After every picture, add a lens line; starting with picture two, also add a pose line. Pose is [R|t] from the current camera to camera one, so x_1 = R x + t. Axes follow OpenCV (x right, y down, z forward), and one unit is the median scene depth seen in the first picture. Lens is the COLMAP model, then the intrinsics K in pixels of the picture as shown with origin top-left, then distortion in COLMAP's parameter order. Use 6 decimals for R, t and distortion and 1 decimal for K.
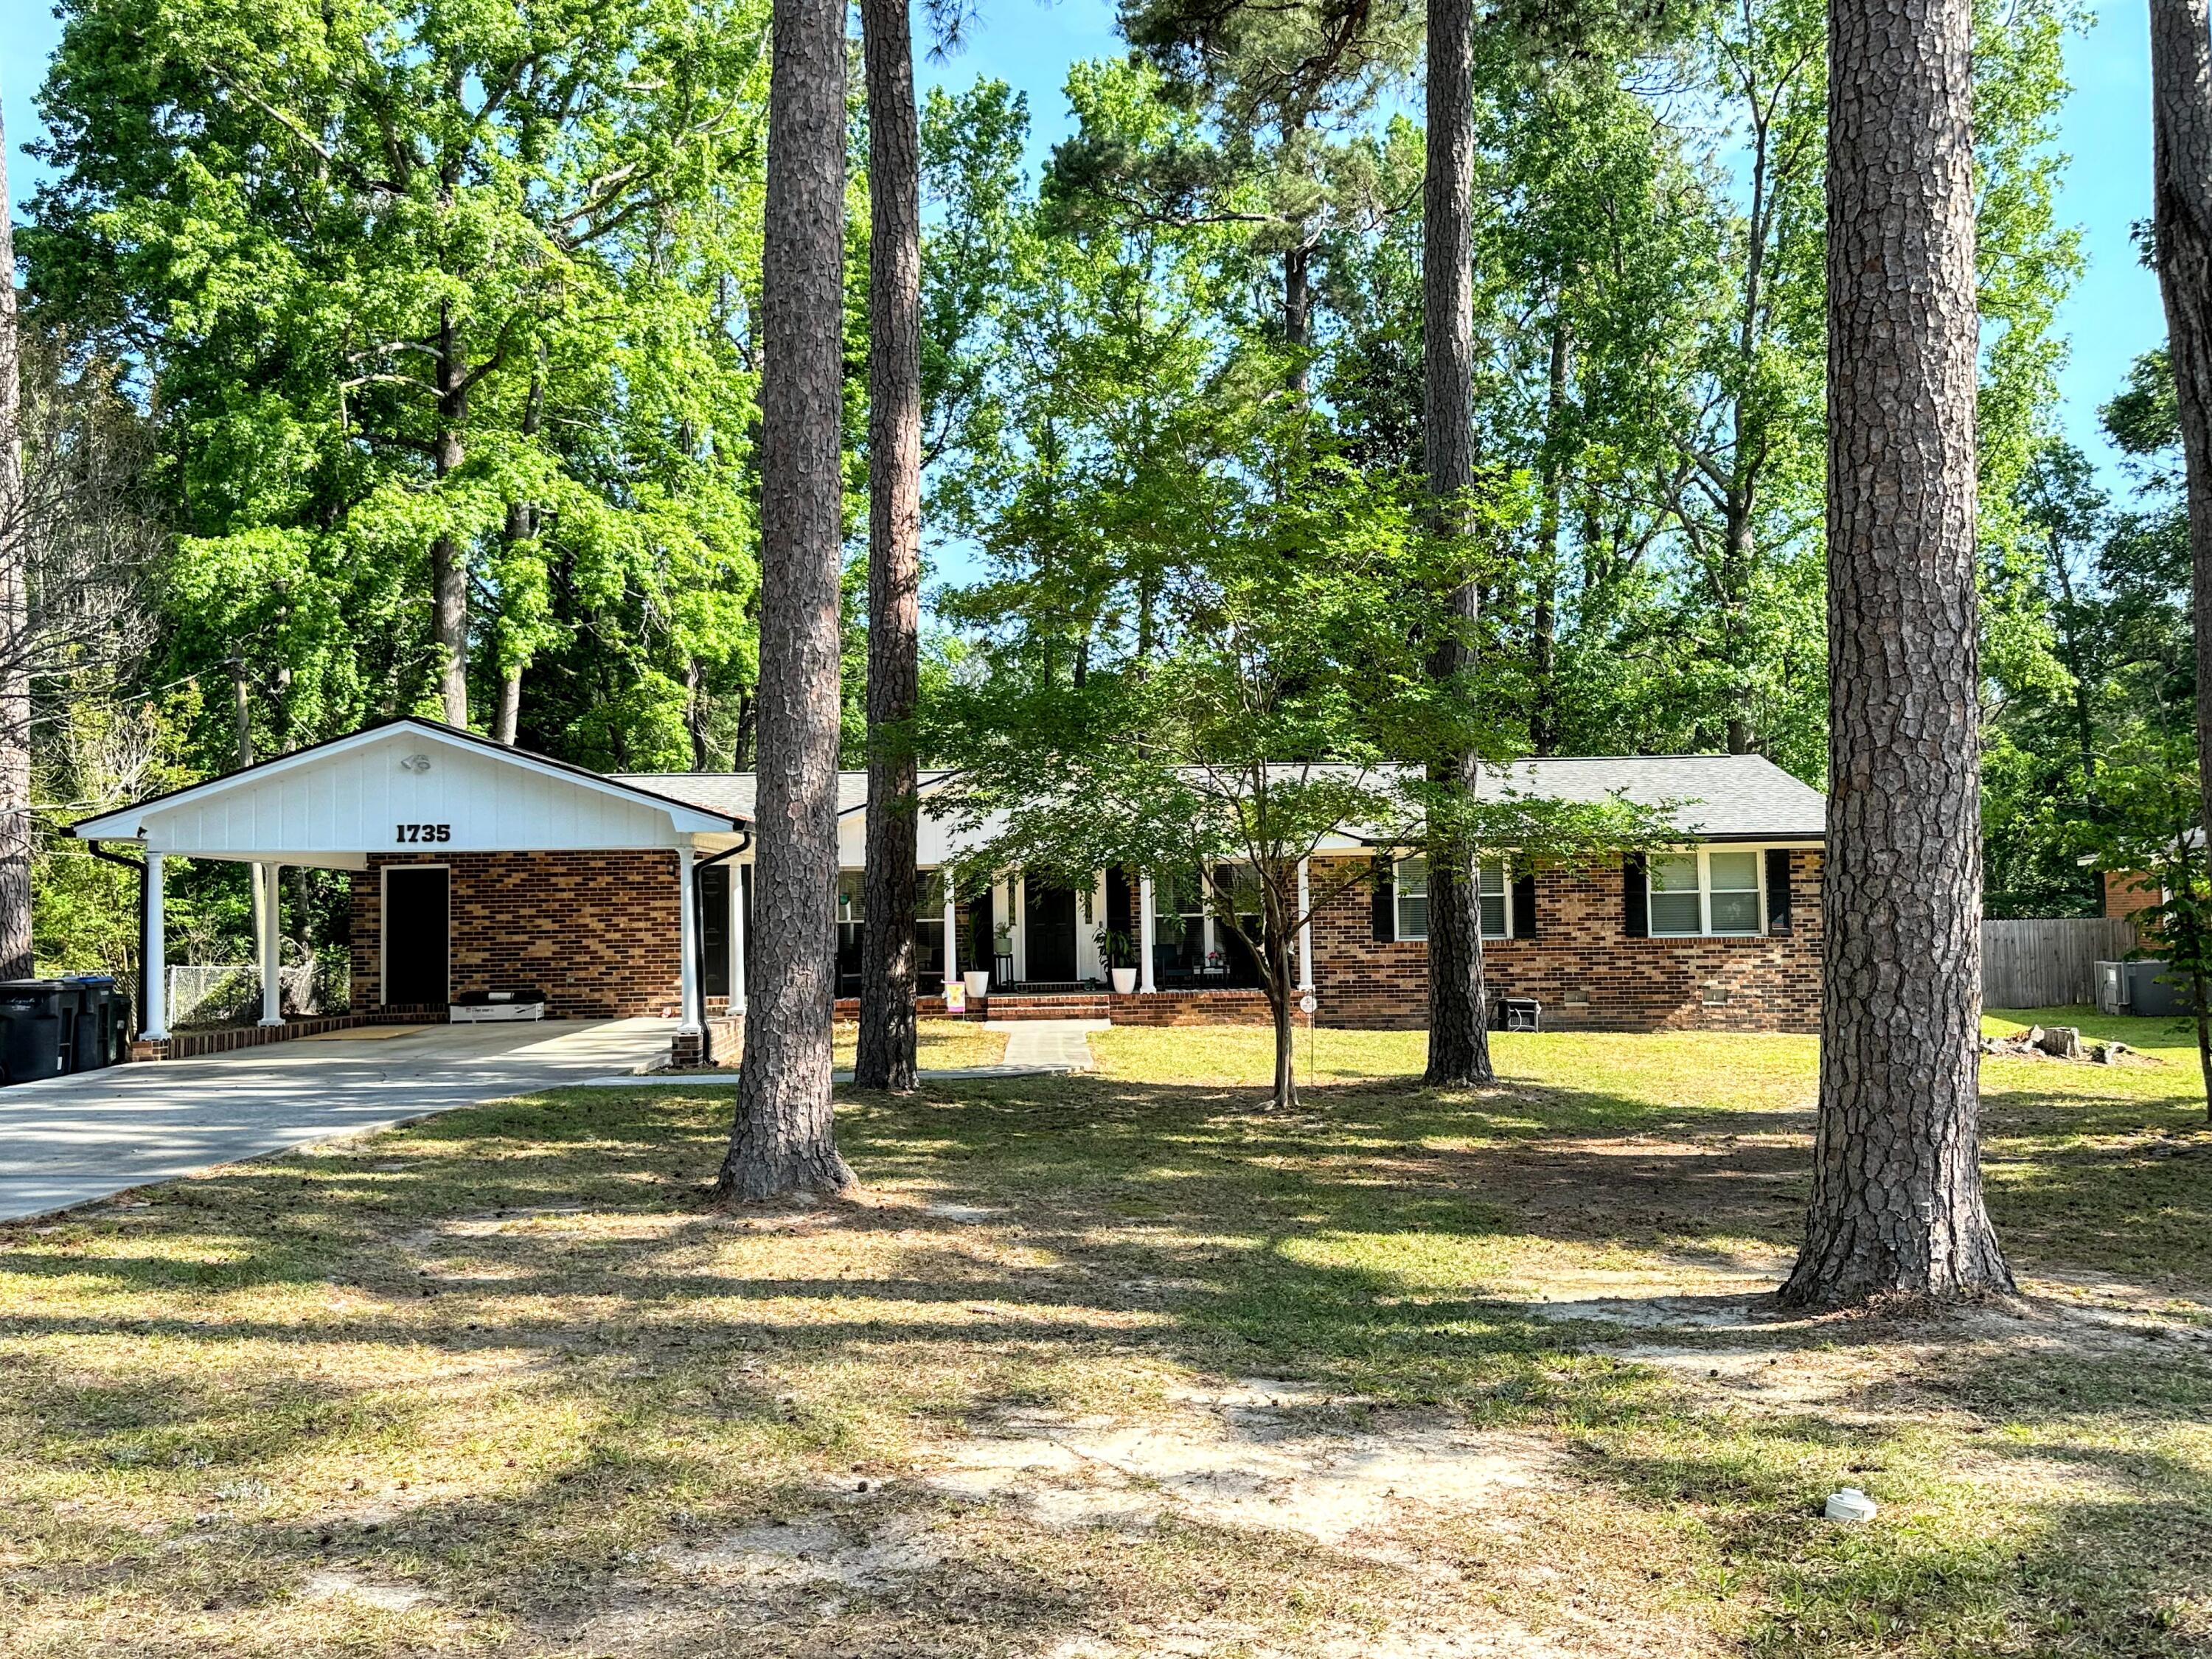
lens RADIAL K [[1873.4, 0, 1126.1], [0, 1873.4, 817.2], [0, 0, 1]] dist [0.102153, -0.137243]
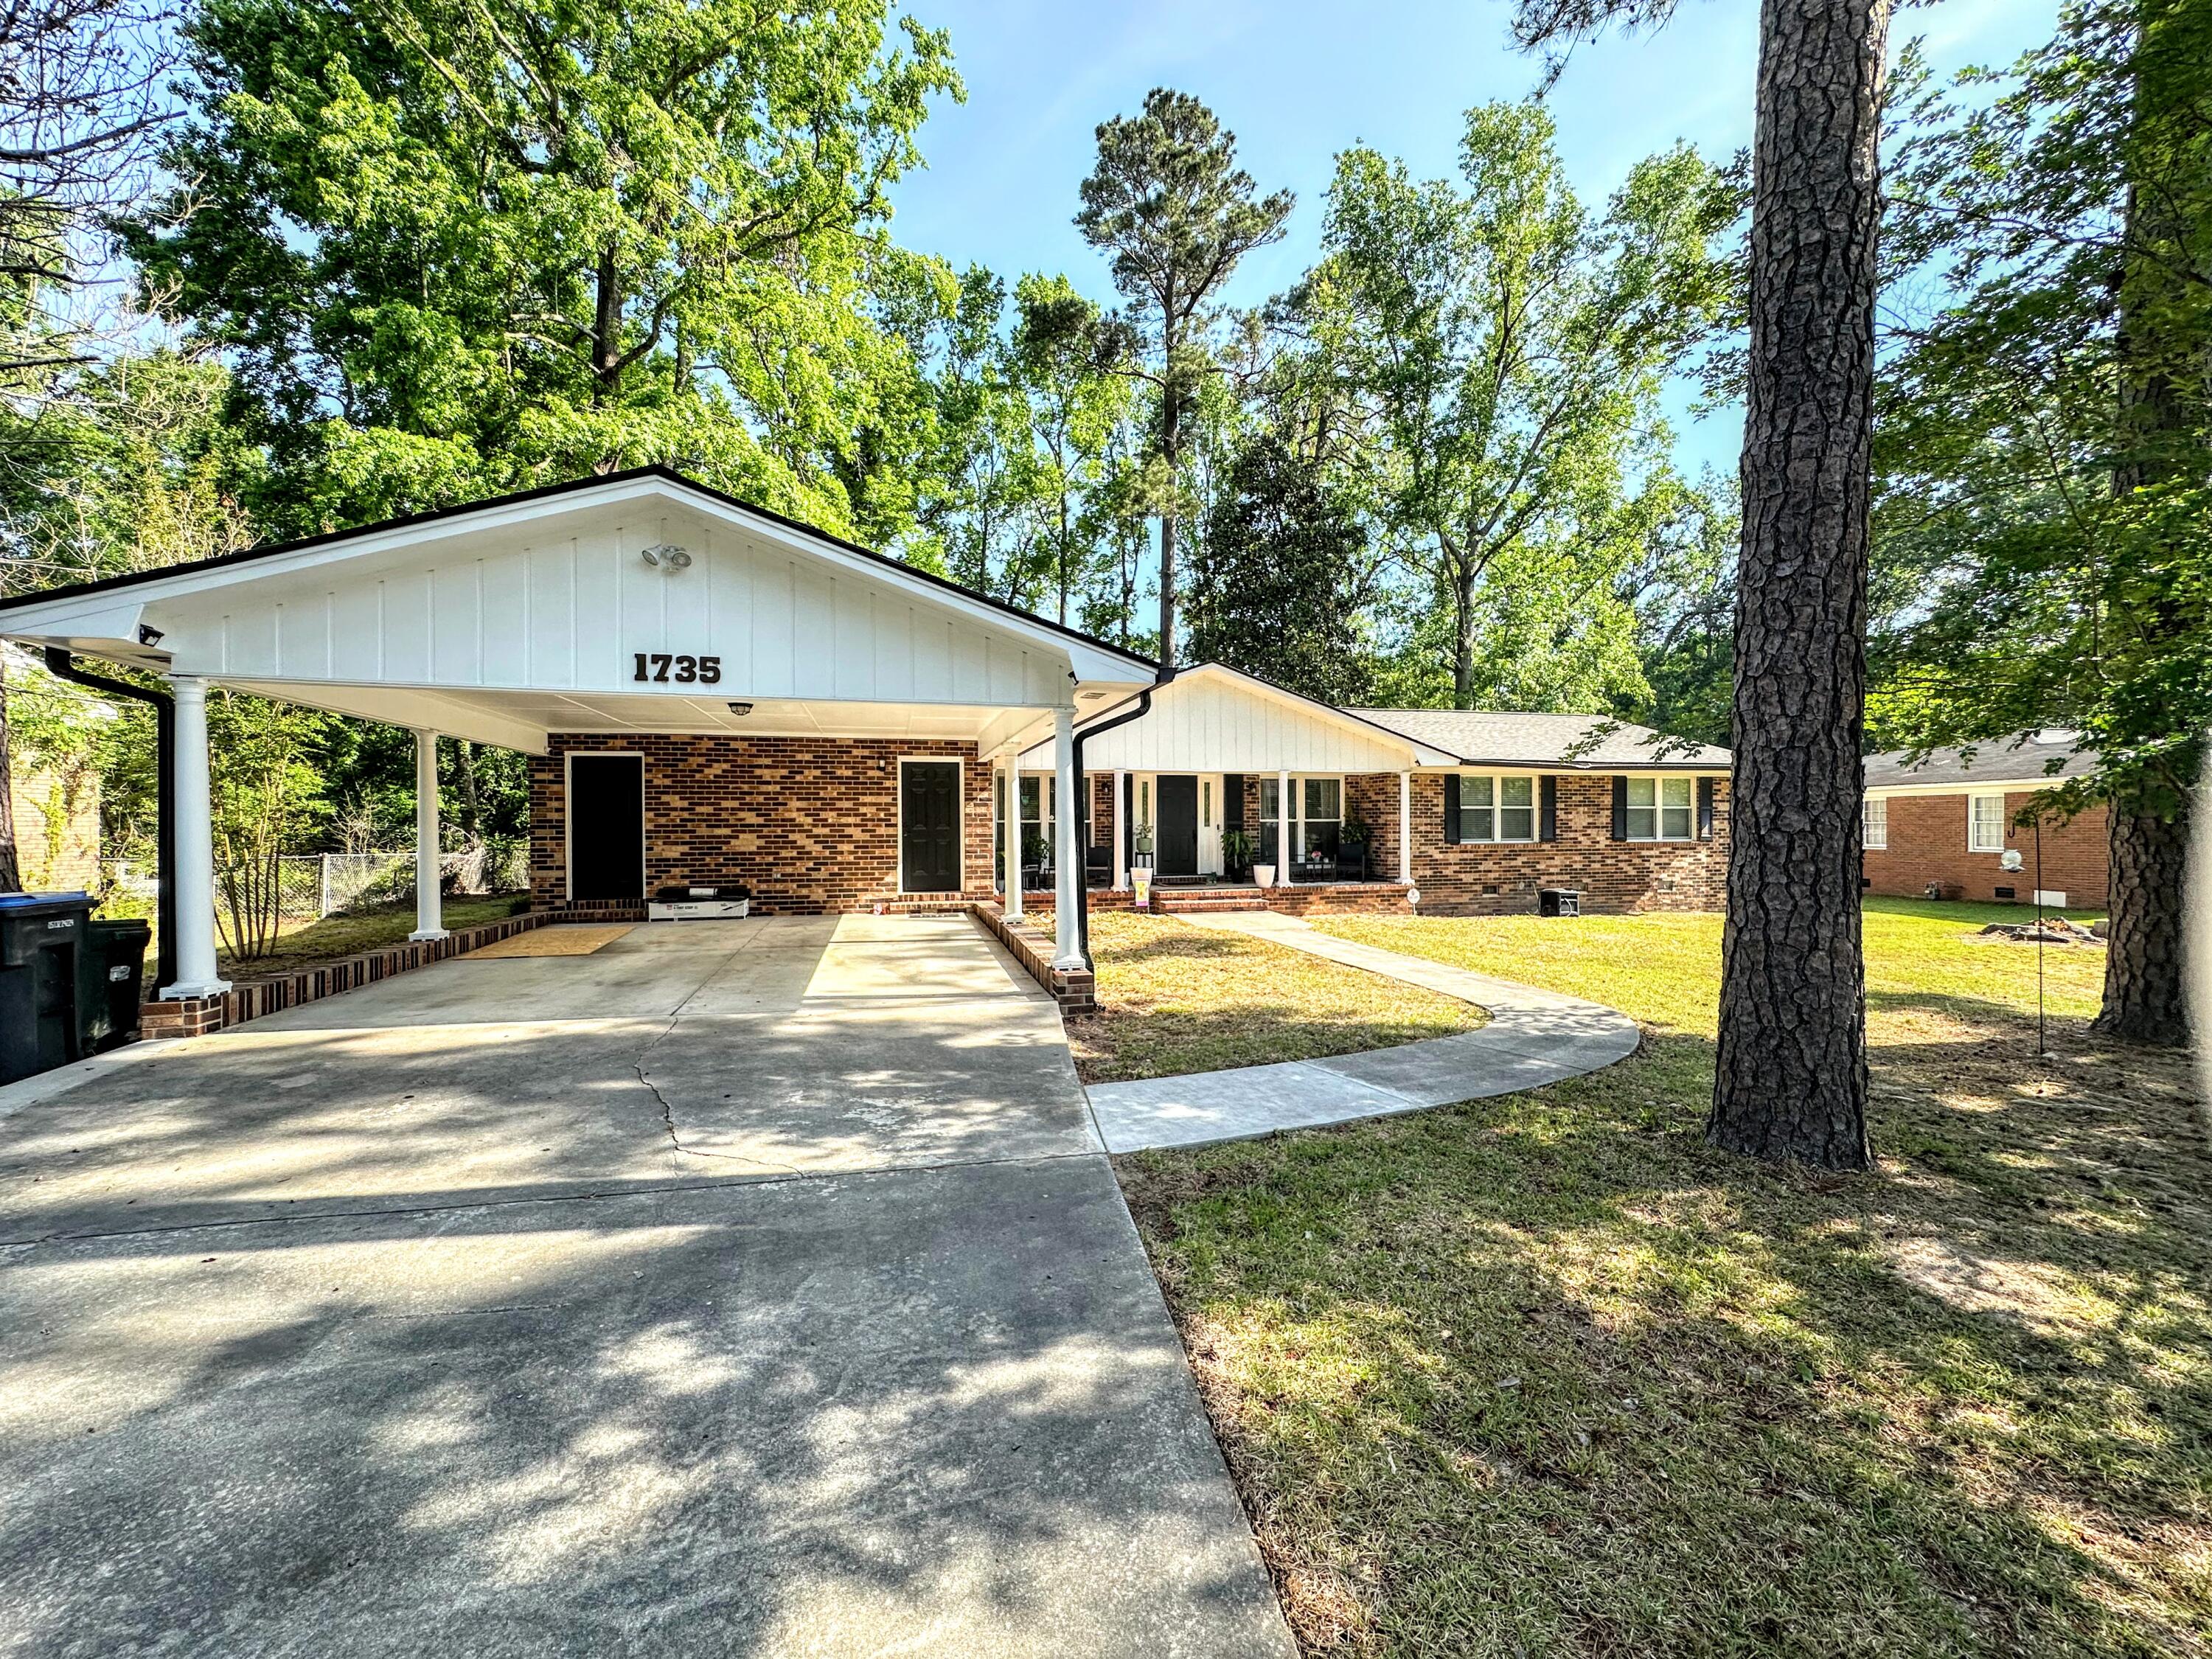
lens RADIAL K [[885.2, 0, 1104.7], [0, 885.2, 825.4], [0, 0, 1]] dist [-0.009782, 0.002009]
pose [[0.976642, 0.014151, 0.214407, -0.219225], [-0.025581, 0.998390, 0.050630, 0.032047], [-0.213345, -0.054932, 0.975431, 0.504172]]
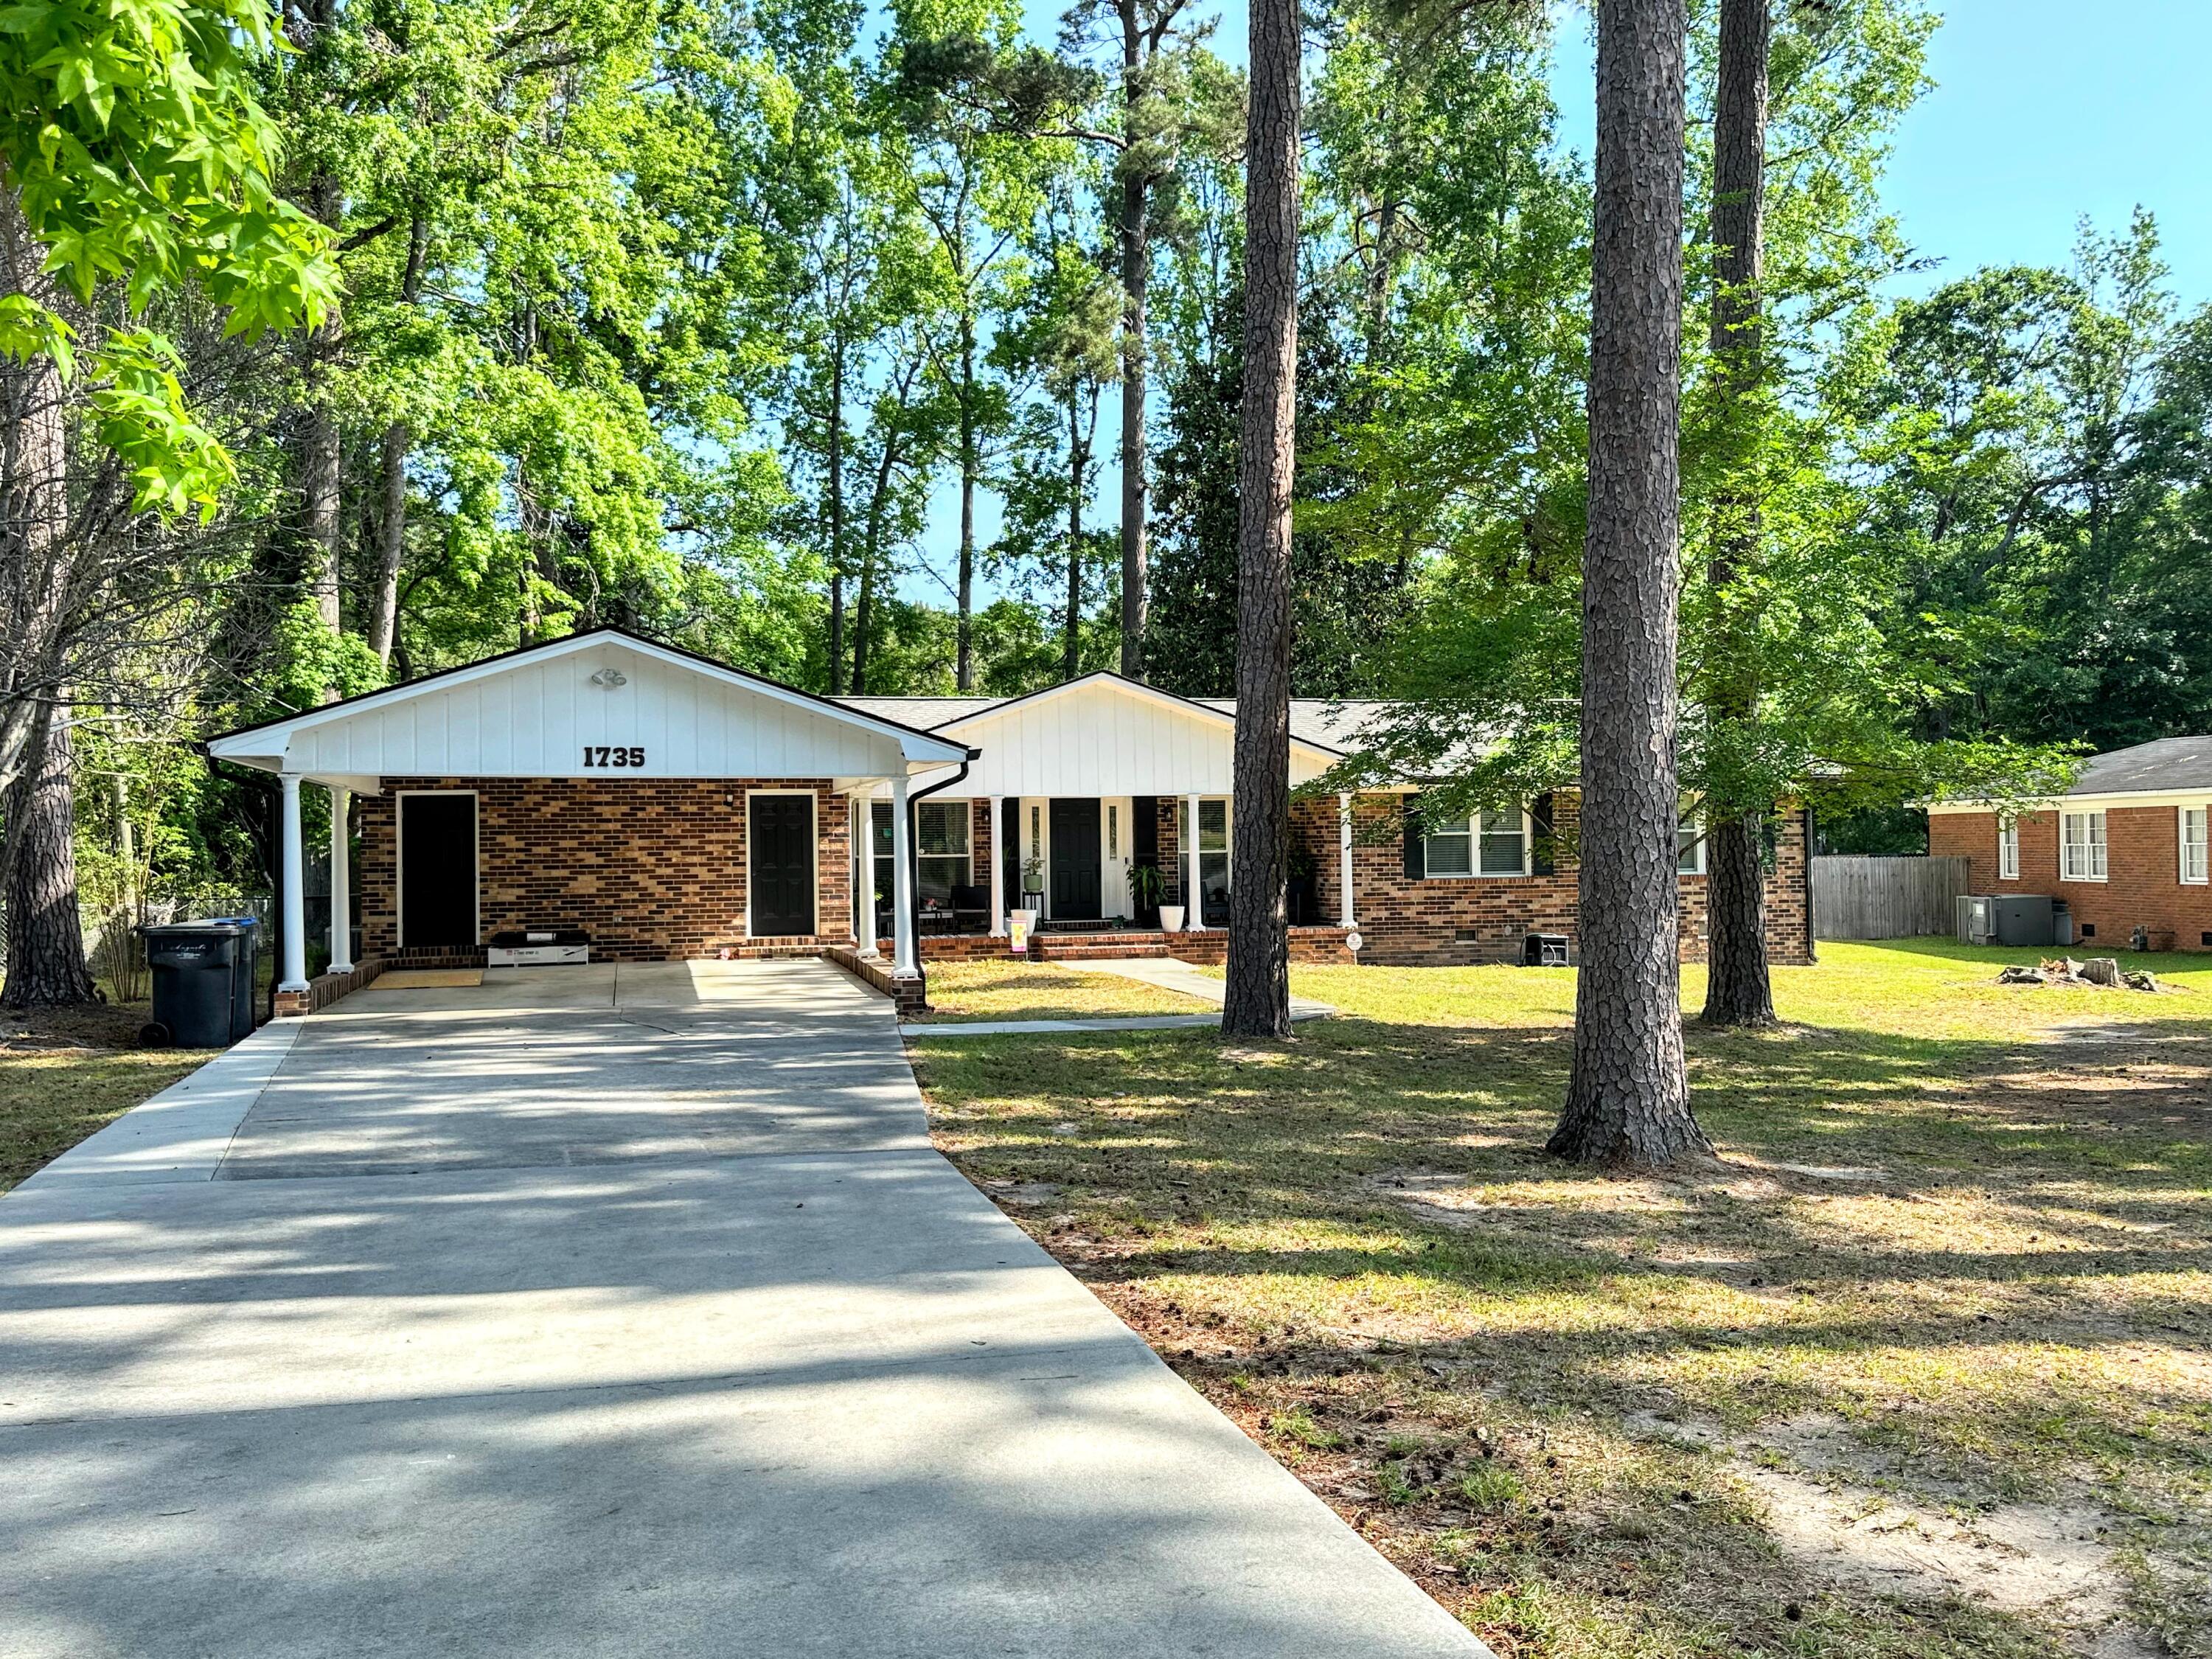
lens RADIAL K [[1873.4, 0, 1110.9], [0, 1873.4, 818.3], [0, 0, 1]] dist [0.102153, -0.137243]
pose [[0.975426, 0.008414, 0.220166, -0.253300], [-0.016417, 0.999268, 0.034547, 0.002086], [-0.219714, -0.037312, 0.974851, 0.059597]]
